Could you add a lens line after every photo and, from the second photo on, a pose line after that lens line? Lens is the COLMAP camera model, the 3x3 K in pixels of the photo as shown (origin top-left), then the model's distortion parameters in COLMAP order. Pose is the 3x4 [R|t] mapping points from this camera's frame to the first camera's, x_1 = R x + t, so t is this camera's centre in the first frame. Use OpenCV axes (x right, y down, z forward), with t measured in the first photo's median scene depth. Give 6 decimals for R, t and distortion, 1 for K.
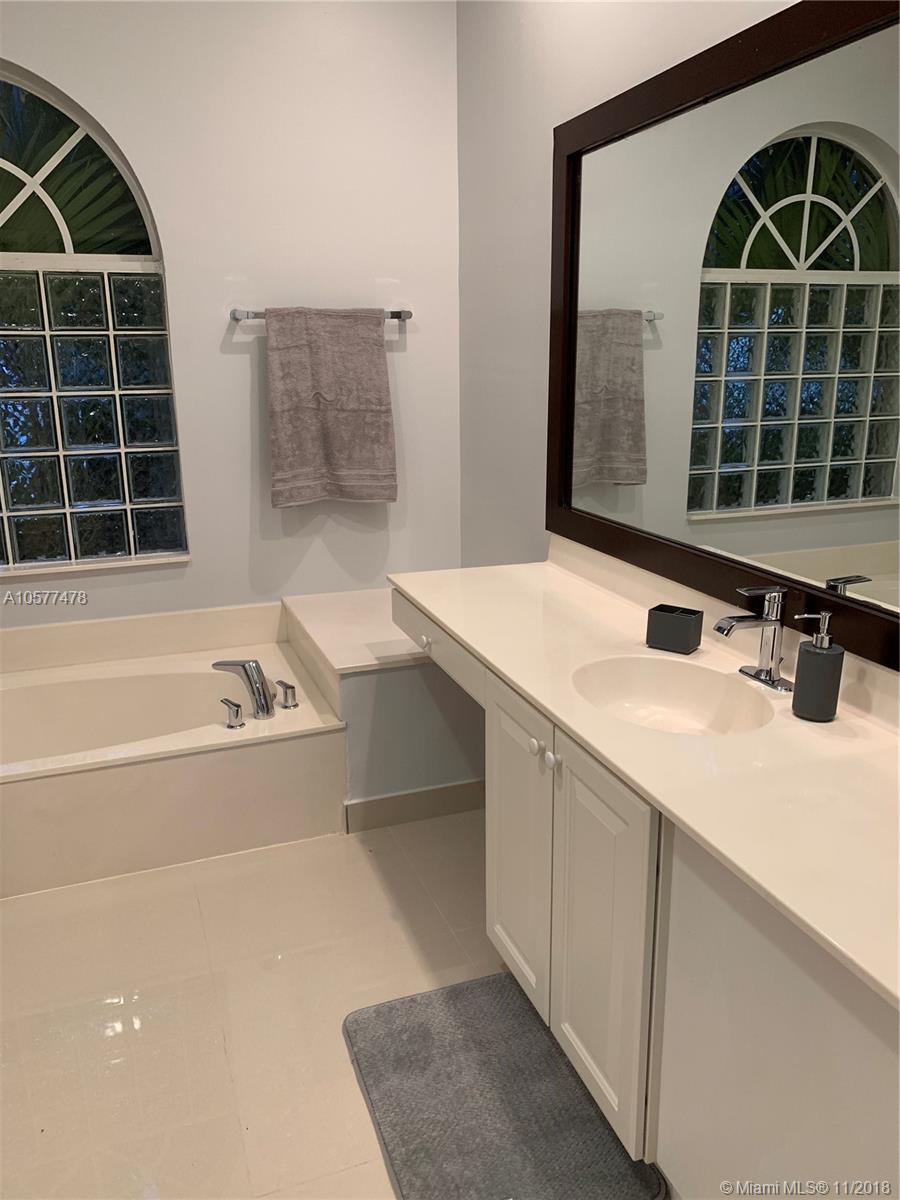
lens RADIAL K [[919.5, 0, 450.4], [0, 919.5, 607.6], [0, 0, 1]] dist [0.023544, -0.026633]
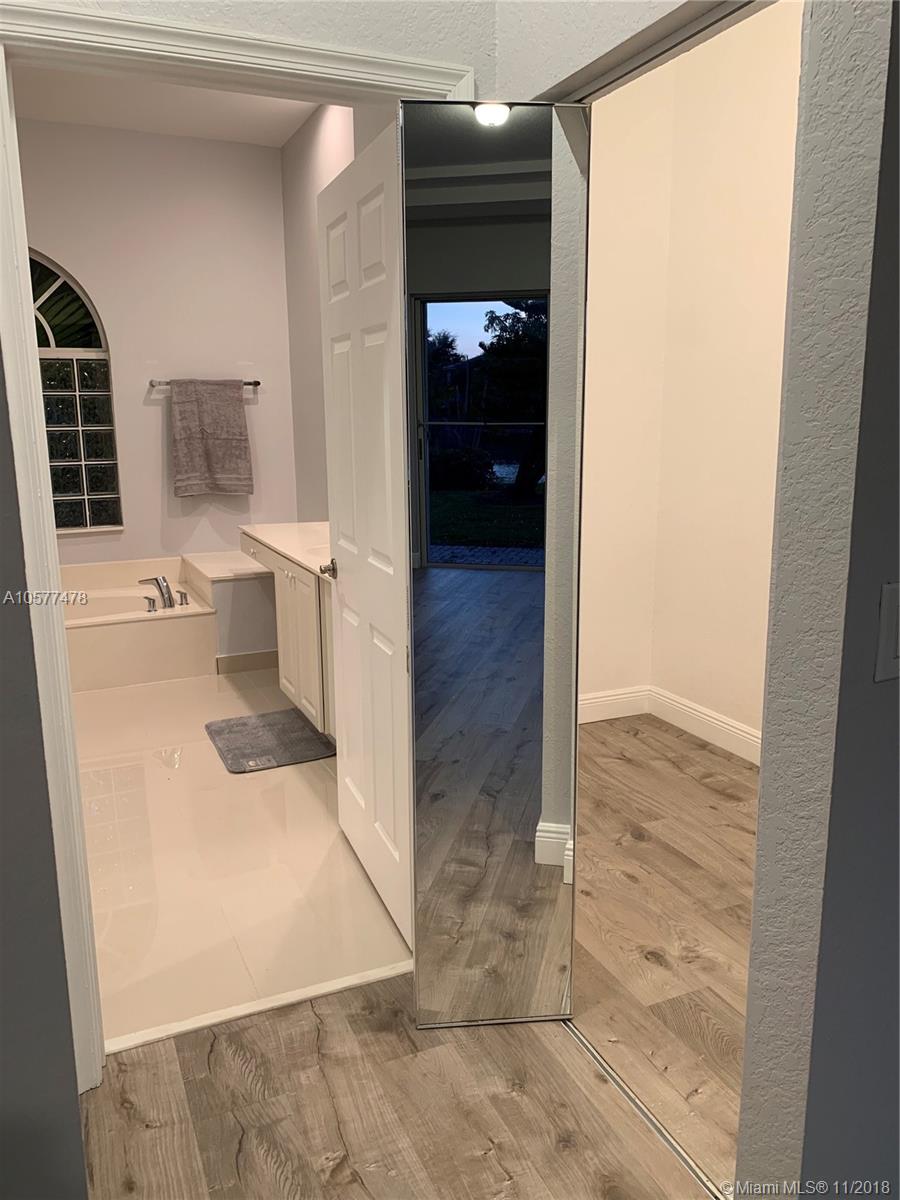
lens RADIAL K [[919.5, 0, 442.5], [0, 919.5, 604.0], [0, 0, 1]] dist [0.023544, -0.026633]
pose [[0.997249, -0.015274, 0.072541, 0.167255], [0.019650, 0.998005, -0.059993, 0.197017], [-0.071479, 0.061254, 0.995559, -0.690860]]
